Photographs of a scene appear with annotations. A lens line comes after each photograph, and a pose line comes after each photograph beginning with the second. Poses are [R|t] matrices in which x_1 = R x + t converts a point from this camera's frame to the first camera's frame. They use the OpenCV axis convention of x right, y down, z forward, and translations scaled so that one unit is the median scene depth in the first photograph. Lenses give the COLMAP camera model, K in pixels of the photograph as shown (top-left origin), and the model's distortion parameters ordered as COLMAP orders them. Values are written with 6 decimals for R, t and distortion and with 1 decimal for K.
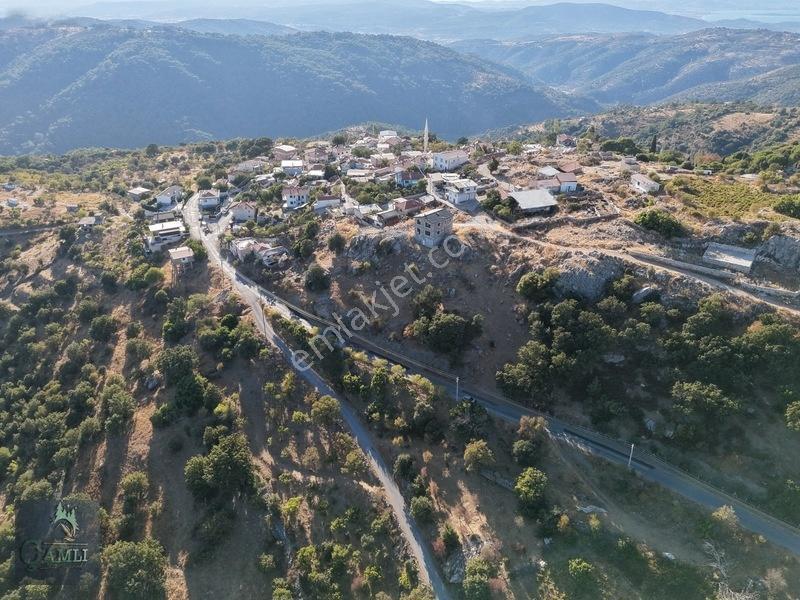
lens RADIAL K [[586.1, 0, 399.2], [0, 586.1, 298.1], [0, 0, 1]] dist [0.078157, -0.072274]
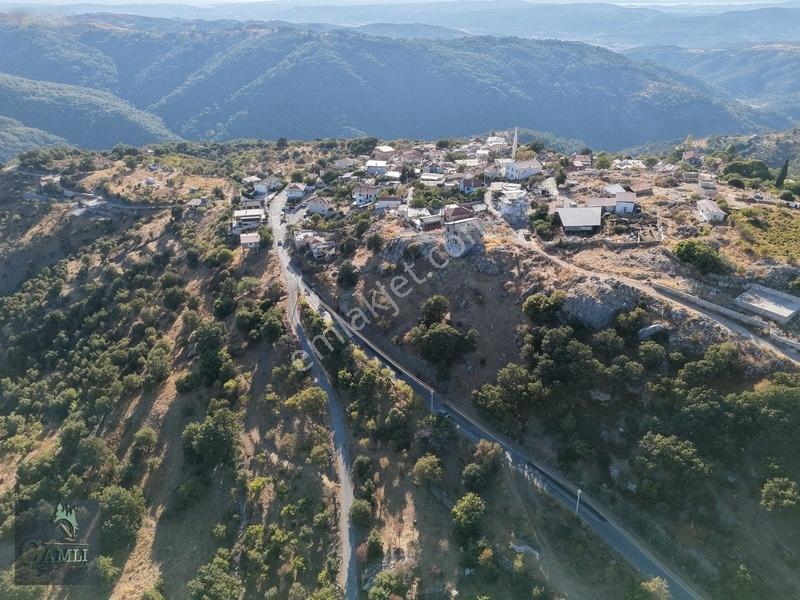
lens RADIAL K [[586.1, 0, 399.2], [0, 586.1, 298.1], [0, 0, 1]] dist [0.078157, -0.072274]
pose [[0.963247, 0.123310, -0.238643, 0.190968], [-0.124712, 0.992150, 0.009274, -0.013235], [0.237913, 0.020829, 0.971063, 0.022922]]
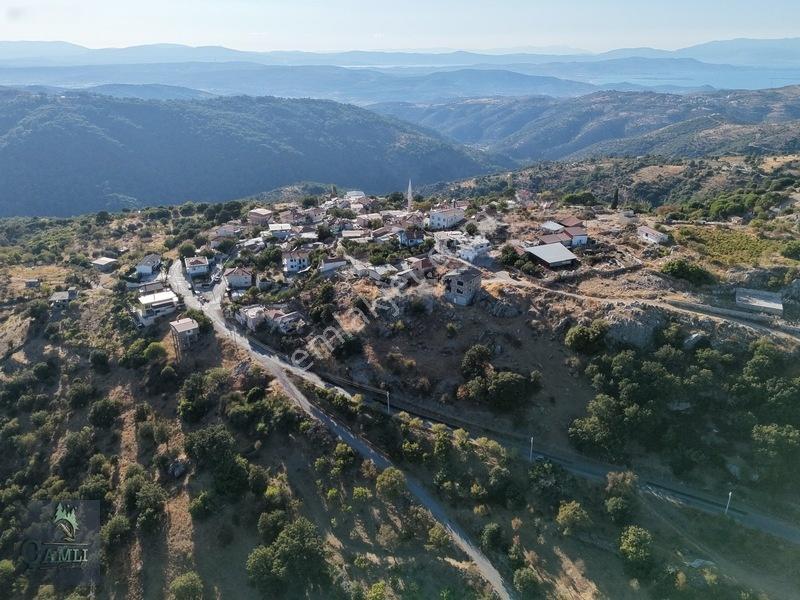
lens RADIAL K [[586.1, 0, 399.2], [0, 586.1, 298.1], [0, 0, 1]] dist [0.078157, -0.072274]
pose [[0.990234, -0.052061, 0.129327, -0.171962], [0.063607, 0.994192, -0.086810, -0.017811], [-0.124057, 0.094189, 0.987795, 0.023320]]
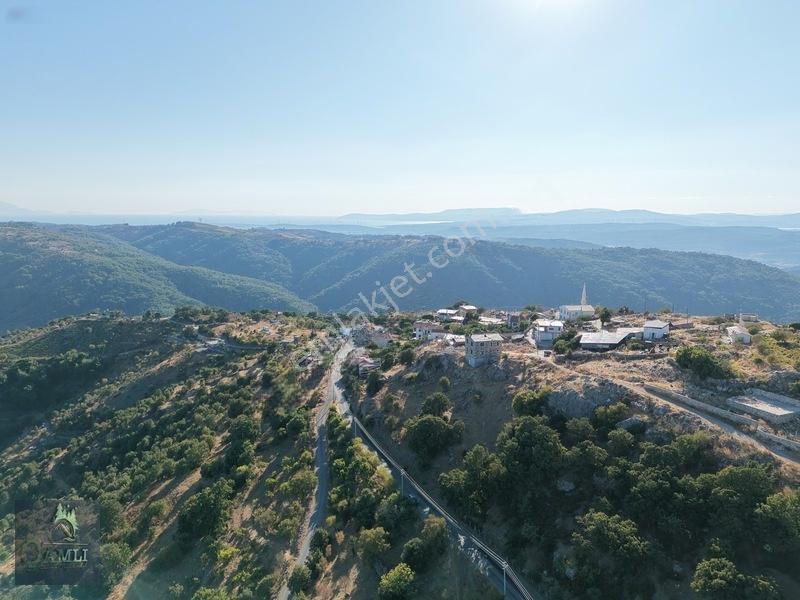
lens RADIAL K [[586.1, 0, 399.2], [0, 586.1, 298.1], [0, 0, 1]] dist [0.078157, -0.072274]
pose [[0.866895, 0.075493, -0.492742, 0.403093], [-0.237102, 0.931939, -0.274359, 0.102637], [0.438493, 0.354671, 0.825792, 0.070223]]
